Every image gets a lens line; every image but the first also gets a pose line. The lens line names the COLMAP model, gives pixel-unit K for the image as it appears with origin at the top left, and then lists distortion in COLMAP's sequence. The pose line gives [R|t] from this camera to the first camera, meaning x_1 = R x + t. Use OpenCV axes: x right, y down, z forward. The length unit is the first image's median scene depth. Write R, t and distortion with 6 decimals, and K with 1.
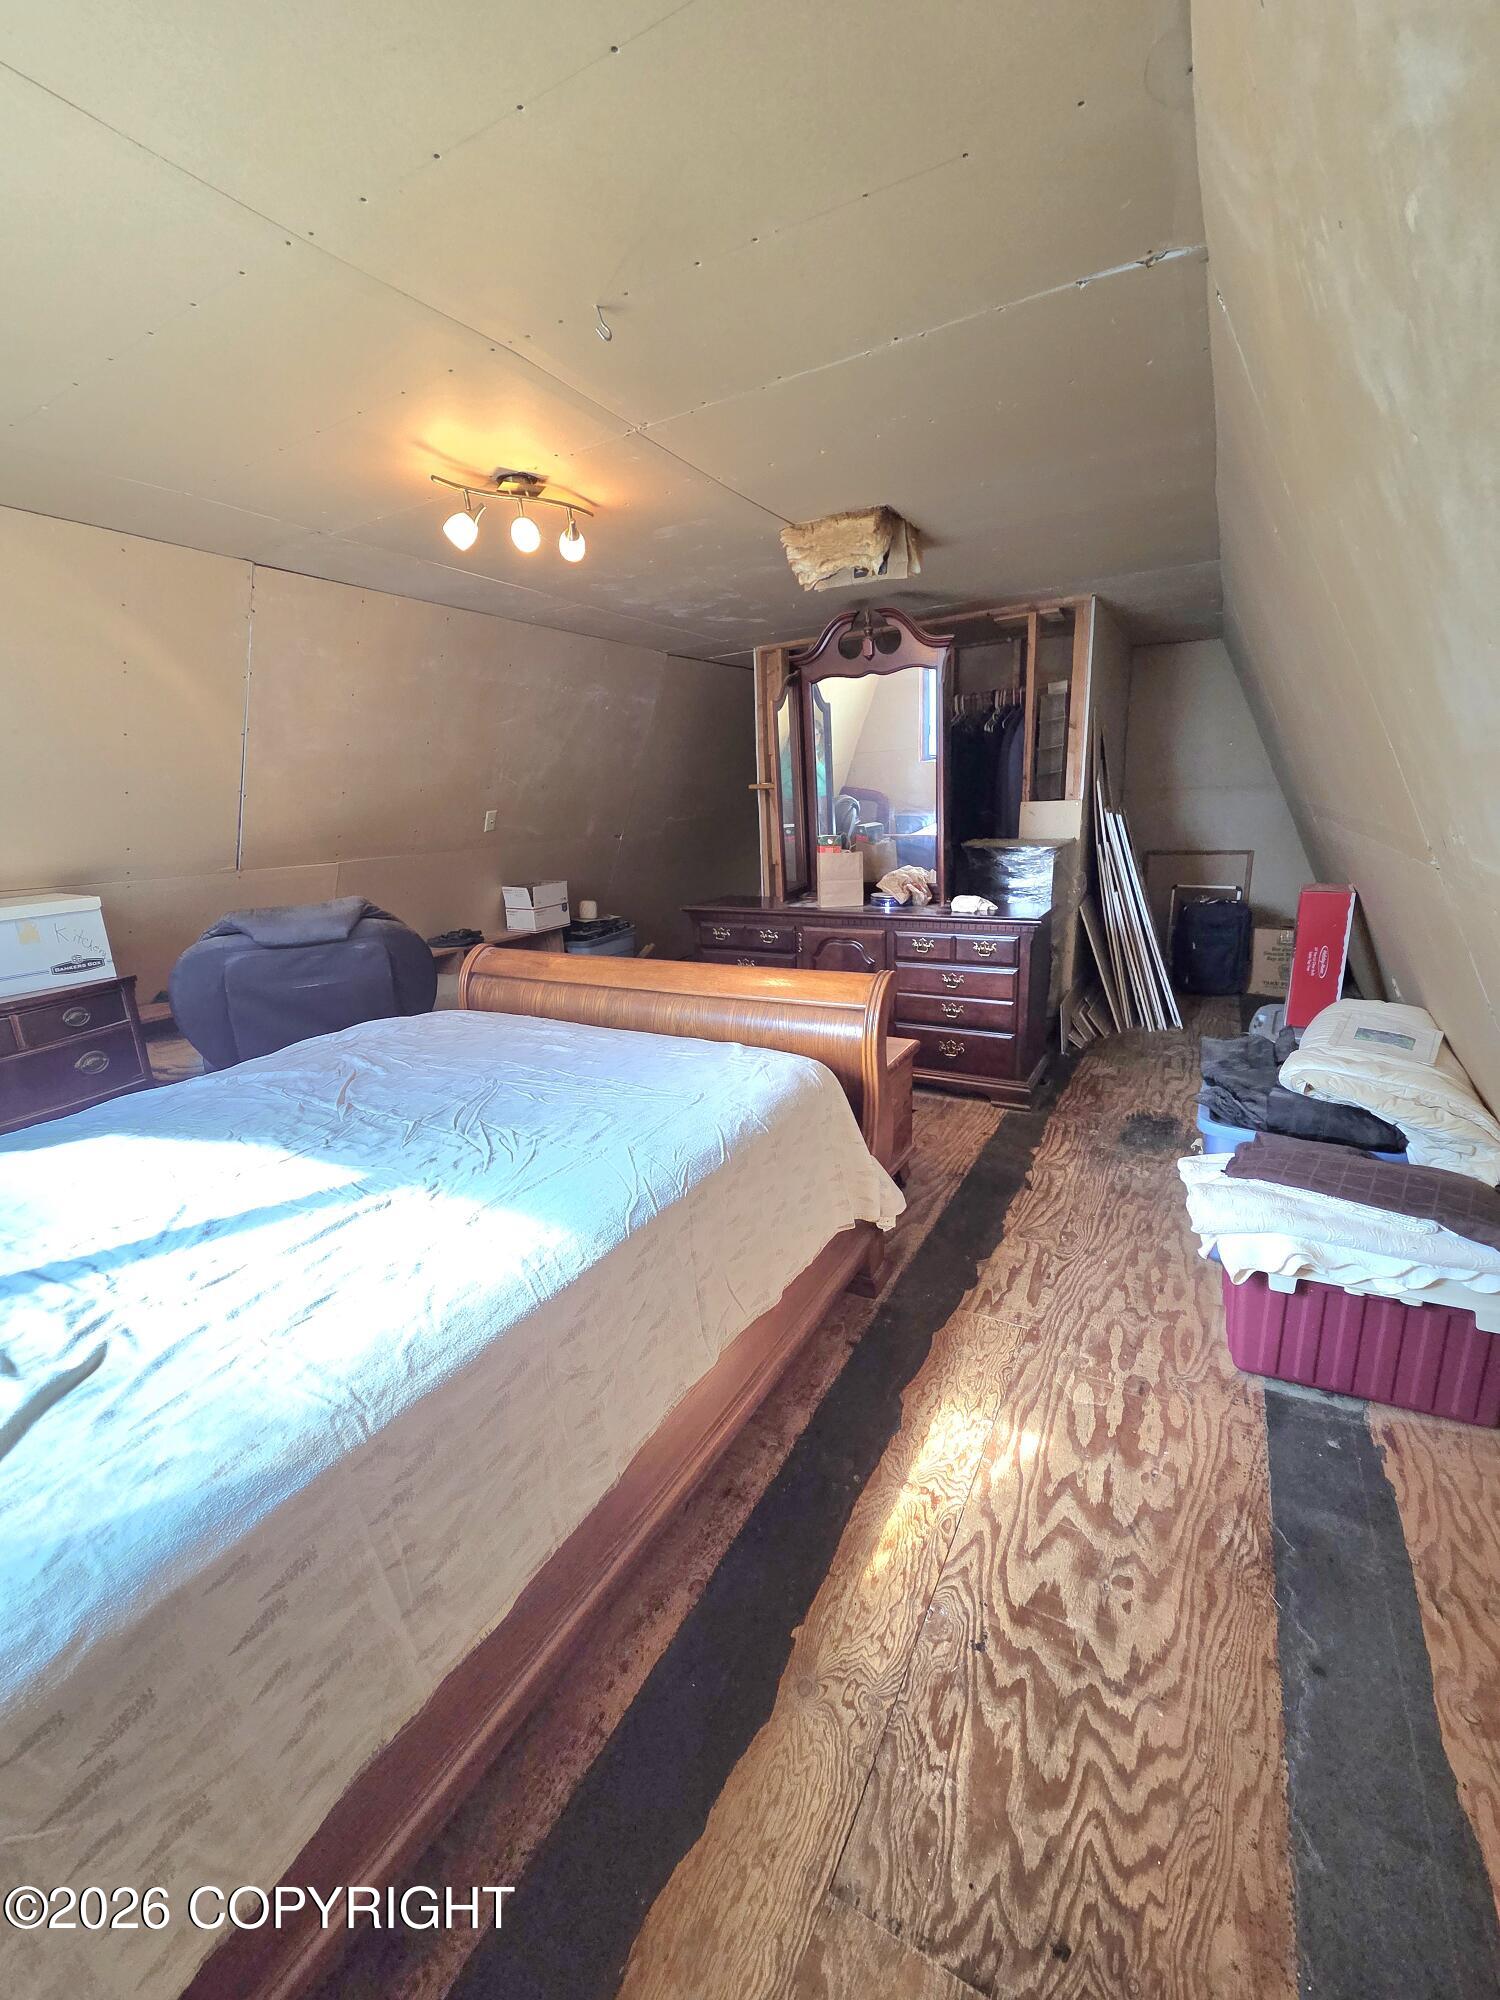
lens RADIAL K [[815.5, 0, 755.2], [0, 815.5, 1000.9], [0, 0, 1]] dist [0.009172, -0.001998]
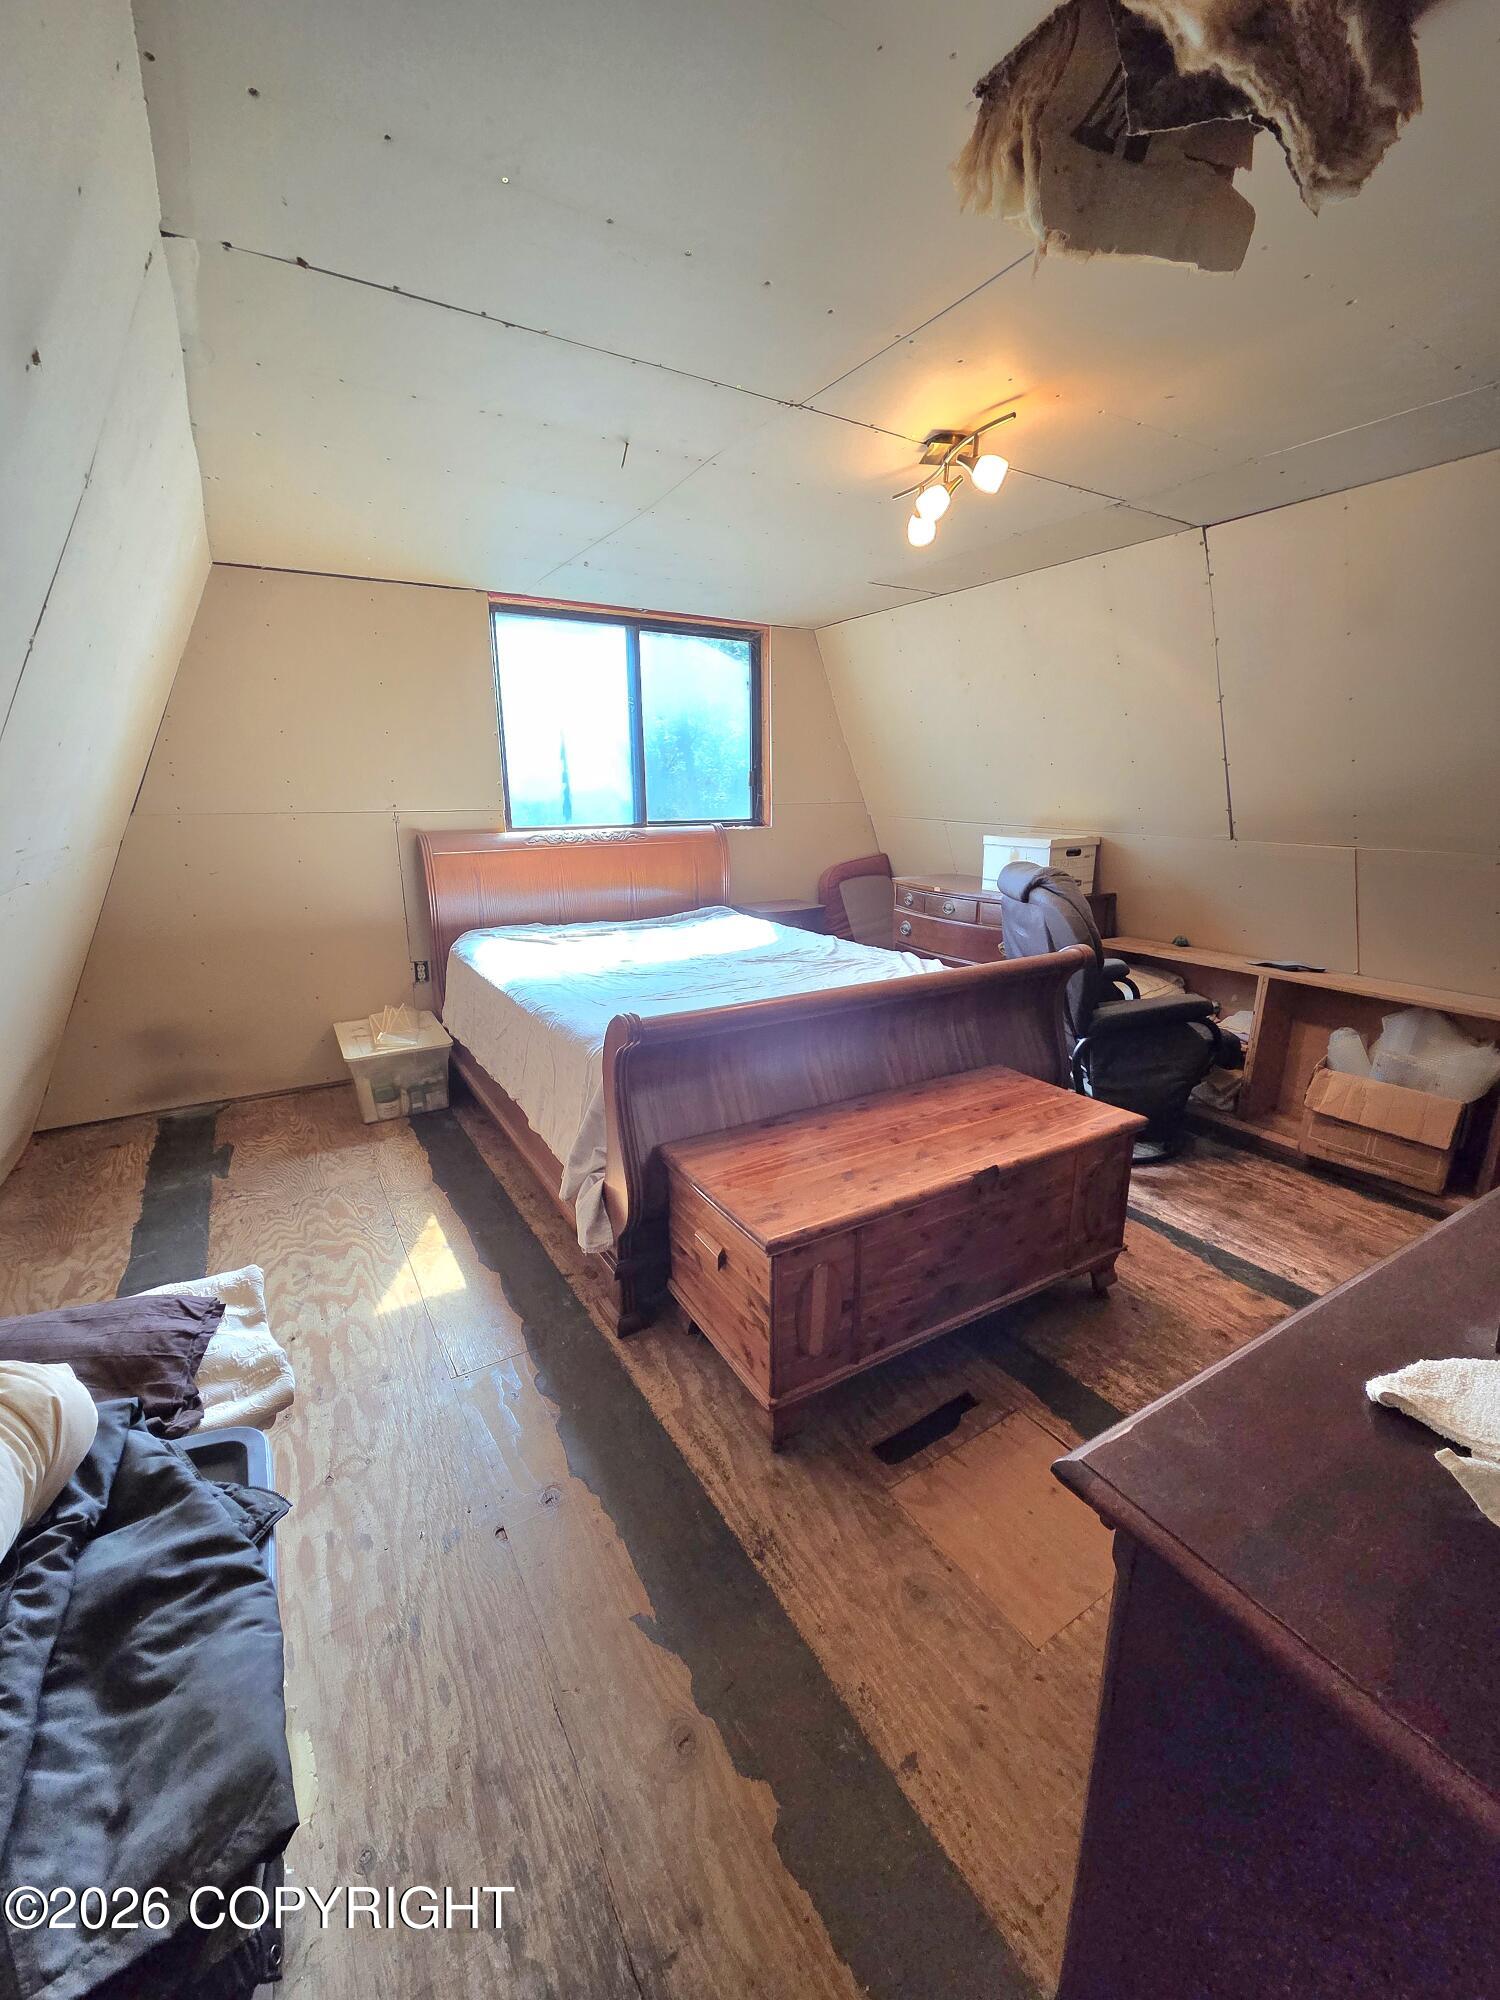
lens RADIAL K [[815.5, 0, 746.5], [0, 815.5, 1005.0], [0, 0, 1]] dist [0.009172, -0.001998]
pose [[-0.496805, 0.269672, -0.824901, 0.937155], [-0.186395, 0.895161, 0.404899, -0.479104], [0.847609, 0.354913, -0.394455, 1.716379]]
